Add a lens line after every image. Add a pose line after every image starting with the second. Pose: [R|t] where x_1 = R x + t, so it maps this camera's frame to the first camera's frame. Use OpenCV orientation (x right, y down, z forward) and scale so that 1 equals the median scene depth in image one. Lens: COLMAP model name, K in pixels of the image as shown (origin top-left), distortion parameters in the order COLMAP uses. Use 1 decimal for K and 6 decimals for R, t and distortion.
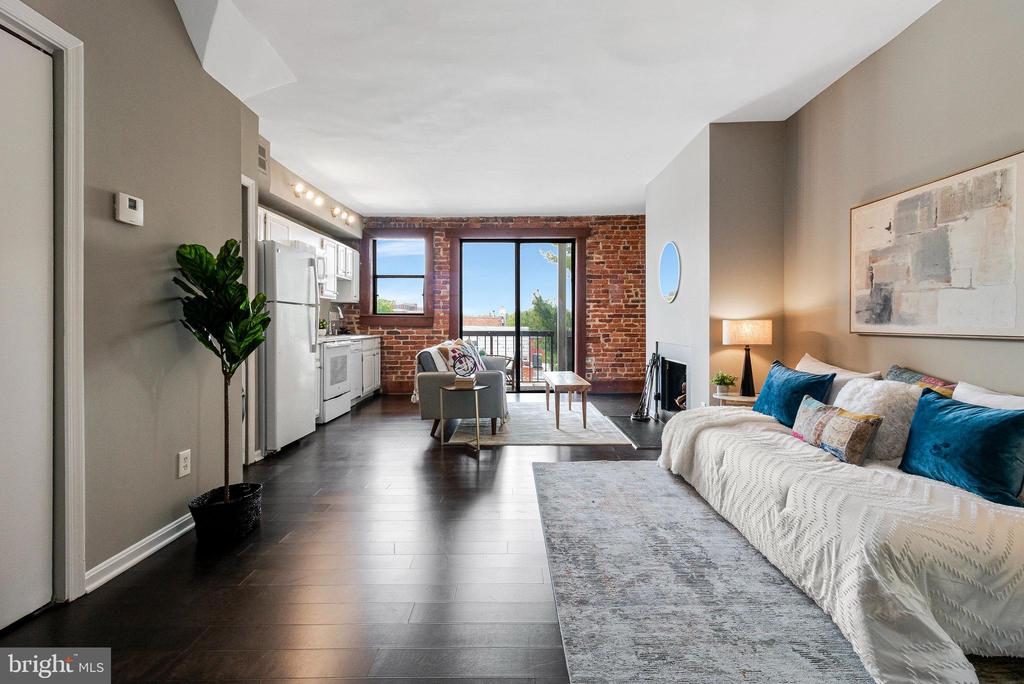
lens RADIAL K [[473.7, 0, 518.7], [0, 473.7, 324.0], [0, 0, 1]] dist [0.001950, 0.000291]
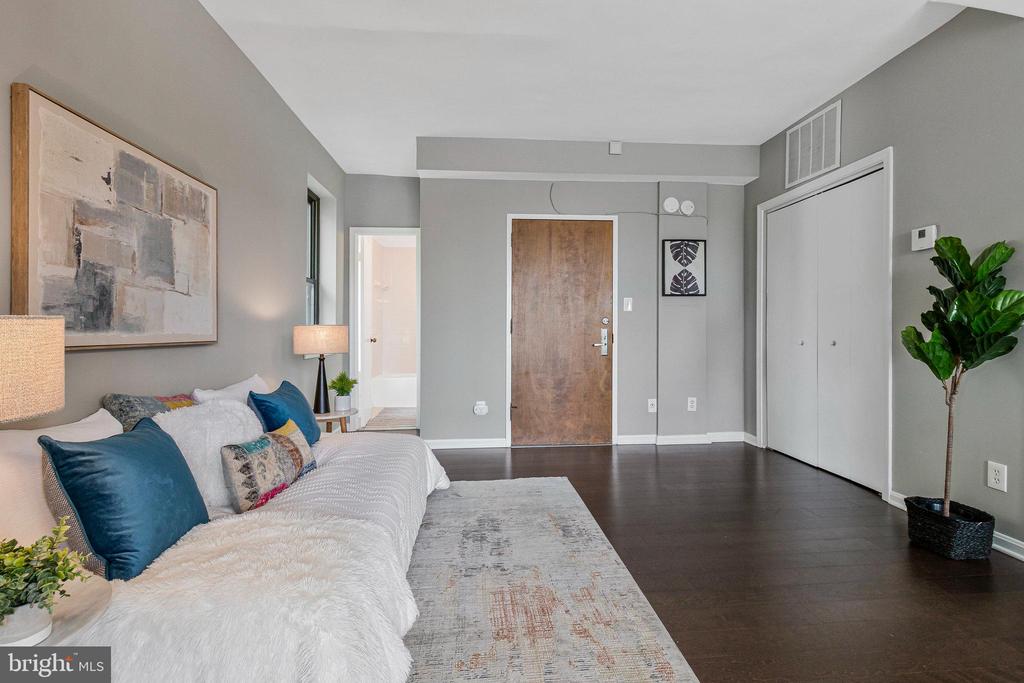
lens RADIAL K [[479.2, 0, 516.1], [0, 479.2, 326.6], [0, 0, 1]] dist [0.001311, 0.000400]
pose [[-0.997315, 0.002843, -0.073174, 0.105005], [0.003300, 0.999976, -0.006113, -0.000029], [0.073155, -0.006338, -0.997300, 0.631818]]
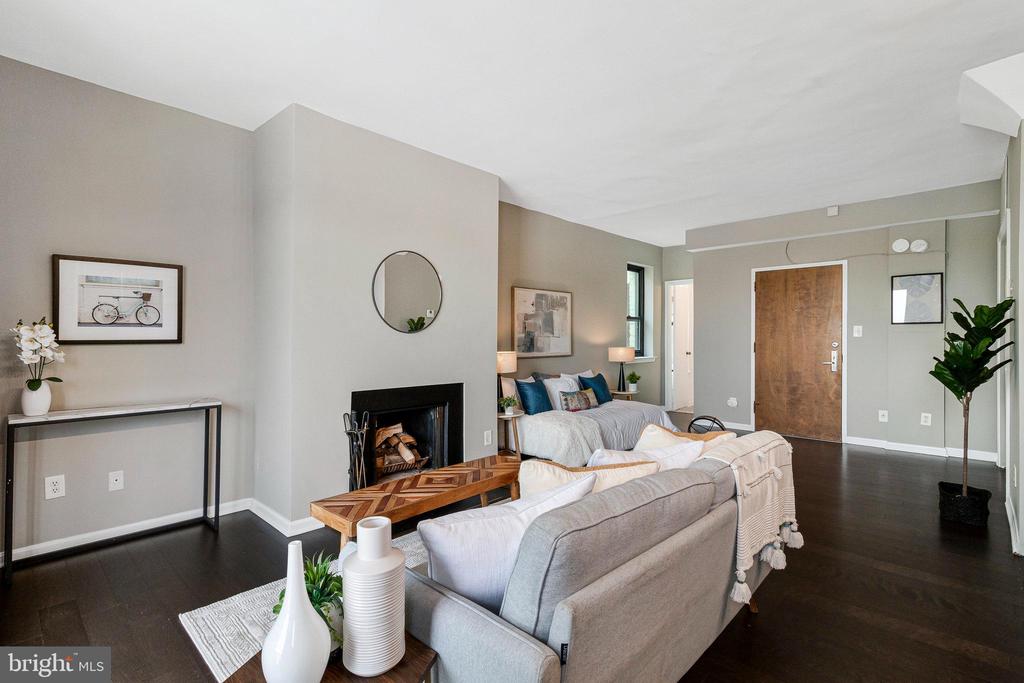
lens RADIAL K [[480.1, 0, 512.0], [0, 480.1, 341.5], [0, 0, 1]] dist [0.001299, -0.000310]
pose [[-0.716782, -0.005704, 0.697274, -0.218680], [0.003272, 0.999928, 0.011543, -0.025857], [-0.697290, 0.010556, -0.716711, 0.949152]]
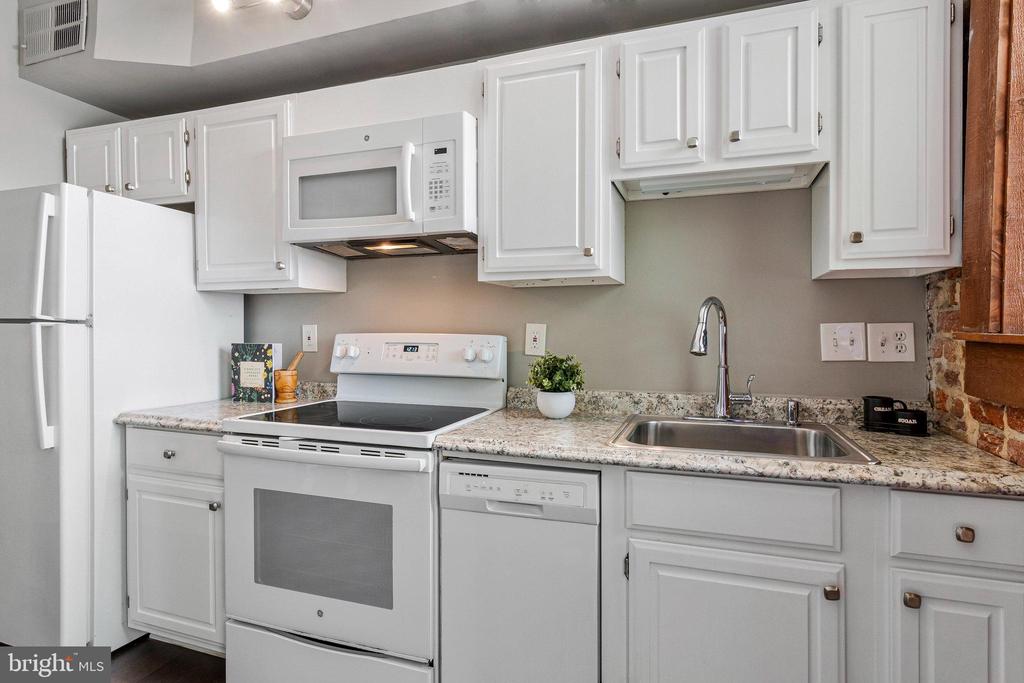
lens RADIAL K [[542.9, 0, 512.0], [0, 542.9, 341.5], [0, 0, 1]] dist [-0.014837, -0.000600]
pose [[-0.340497, 0.012531, -0.940162, -0.093338], [-0.005931, 0.999863, 0.015475, -0.019517], [0.940227, 0.010845, -0.340376, 0.906834]]
